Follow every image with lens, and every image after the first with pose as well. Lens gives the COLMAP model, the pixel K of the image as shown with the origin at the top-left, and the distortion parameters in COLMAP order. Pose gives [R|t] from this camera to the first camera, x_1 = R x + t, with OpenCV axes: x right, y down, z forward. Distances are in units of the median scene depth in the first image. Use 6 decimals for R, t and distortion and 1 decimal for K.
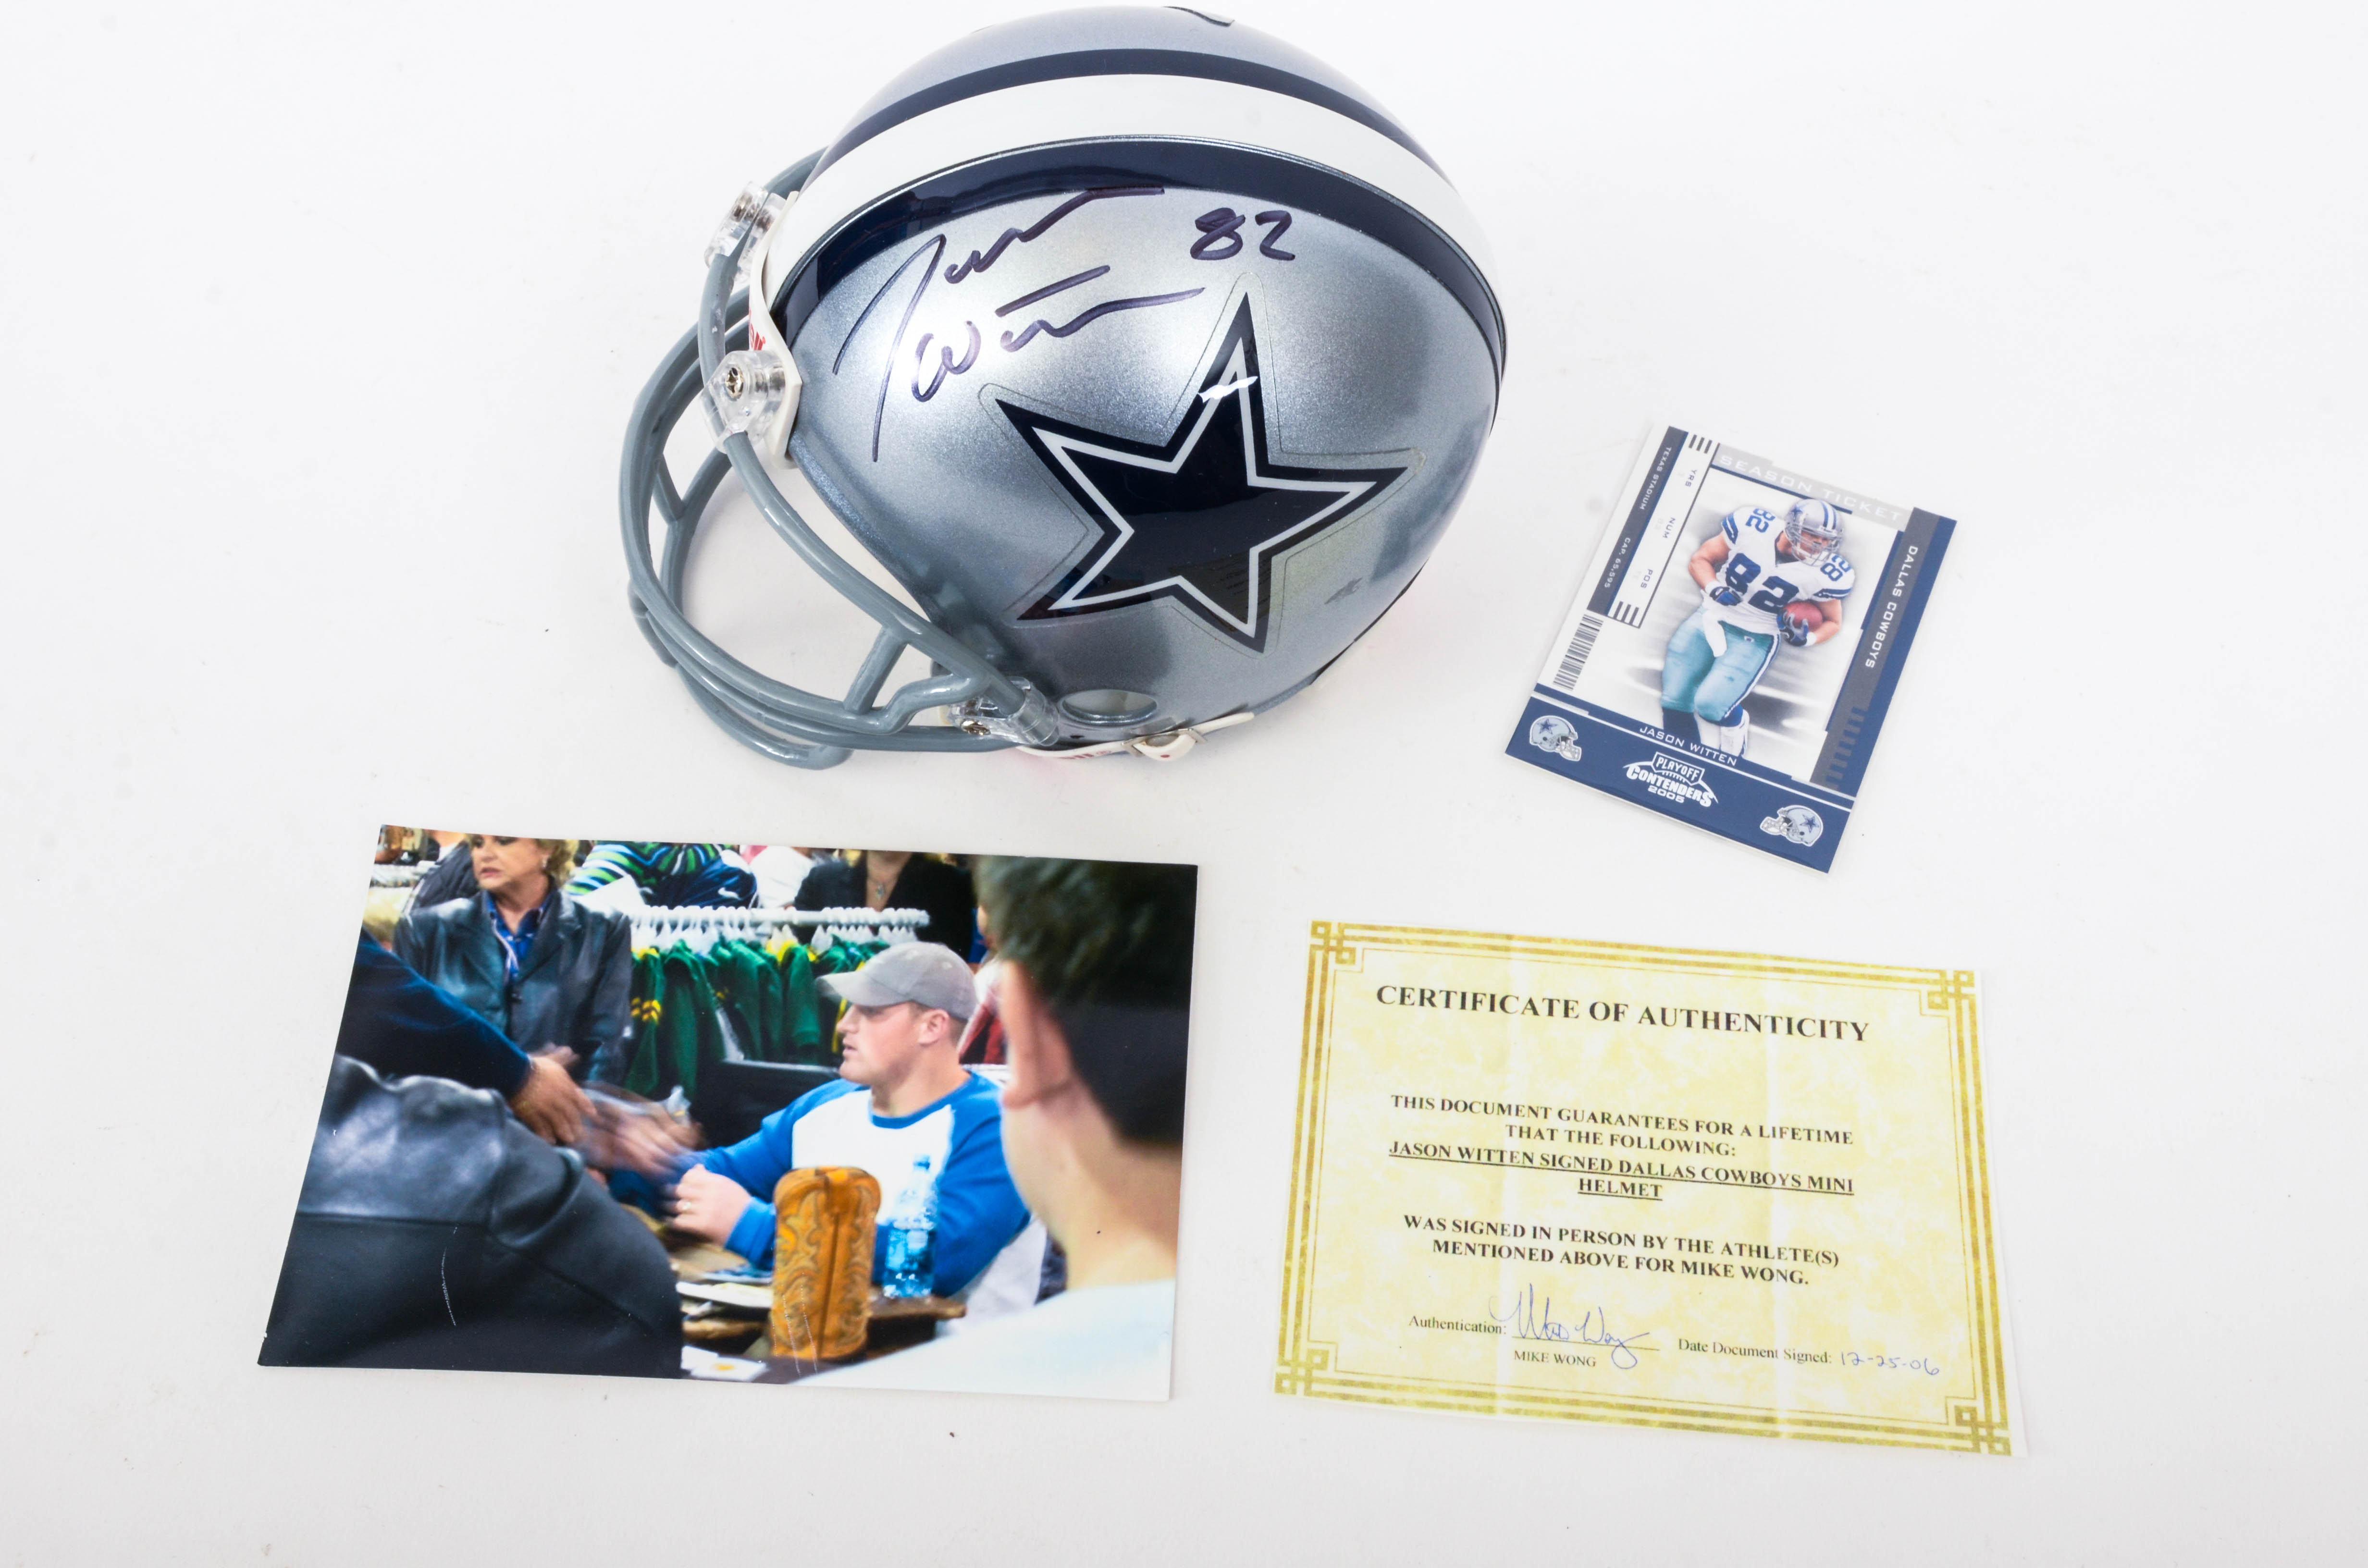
lens RADIAL K [[2632.7, 0, 1190.6], [0, 2632.7, 791.4], [0, 0, 1]] dist [-0.013453, 0.000000]
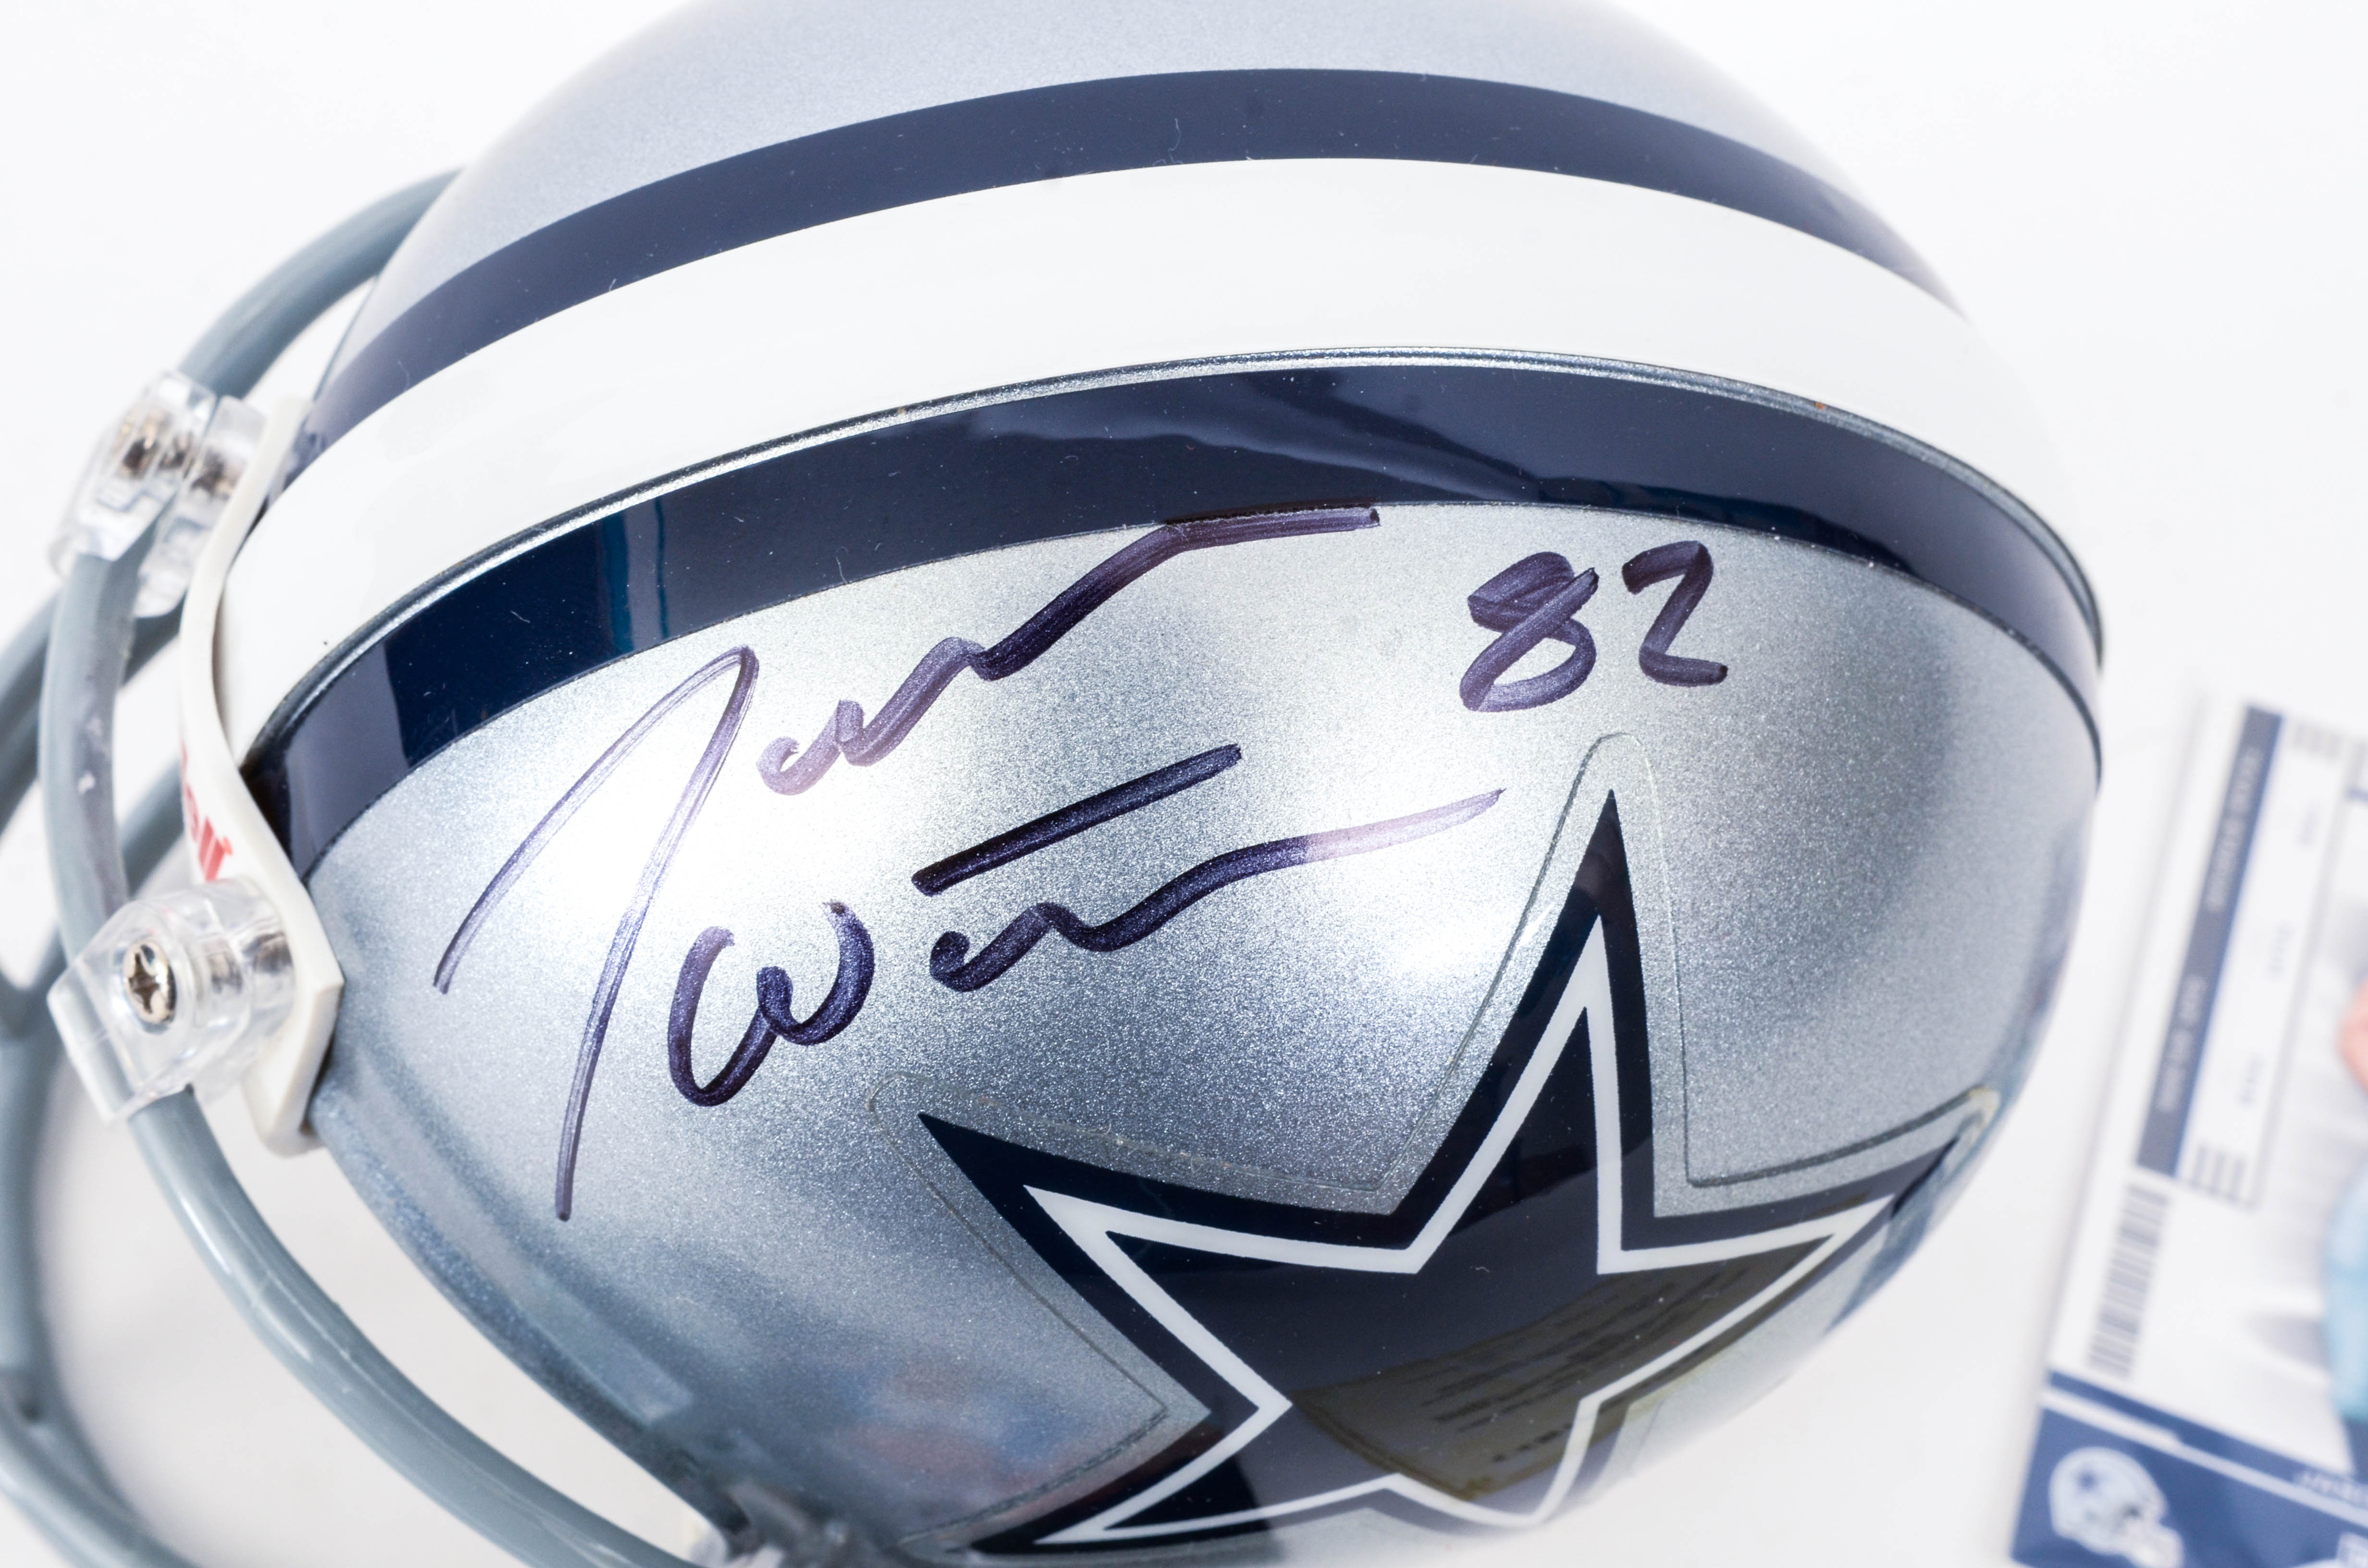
lens RADIAL K [[3514.8, 0, 1178.3], [0, 3514.8, 773.4], [0, 0, 1]] dist [0.115371, 0.000000]
pose [[0.993887, -0.038164, 0.103601, -0.071977], [0.031394, 0.997312, 0.066210, -0.186813], [-0.105849, -0.062553, 0.992413, 0.439556]]
